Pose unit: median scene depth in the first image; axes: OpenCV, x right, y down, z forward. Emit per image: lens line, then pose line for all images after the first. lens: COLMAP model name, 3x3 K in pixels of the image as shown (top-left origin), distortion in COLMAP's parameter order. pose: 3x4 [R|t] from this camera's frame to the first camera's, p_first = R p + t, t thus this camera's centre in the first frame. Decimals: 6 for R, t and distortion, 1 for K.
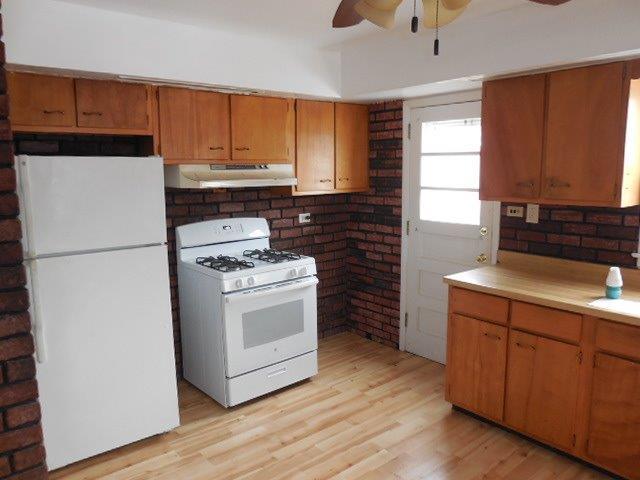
lens RADIAL K [[486.8, 0, 320.0], [0, 486.8, 240.0], [0, 0, 1]] dist [-0.111490, 0.126377]
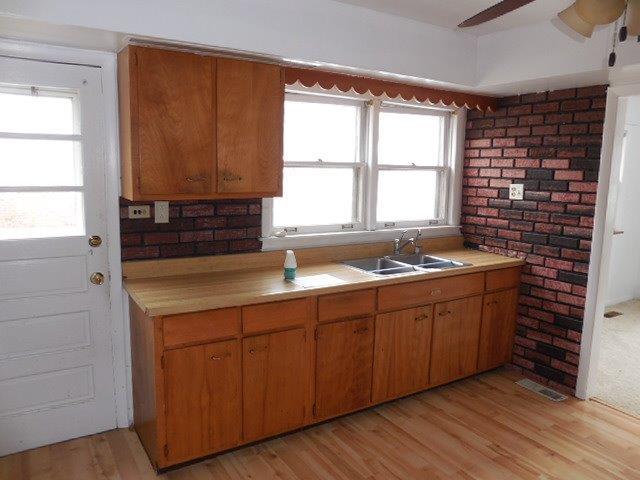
lens RADIAL K [[486.8, 0, 320.0], [0, 486.8, 240.0], [0, 0, 1]] dist [-0.111490, 0.126377]
pose [[0.120410, -0.136265, 0.983328, -0.405558], [0.122359, 0.985019, 0.121516, -0.080636], [-0.985155, 0.105687, 0.135279, 0.635789]]
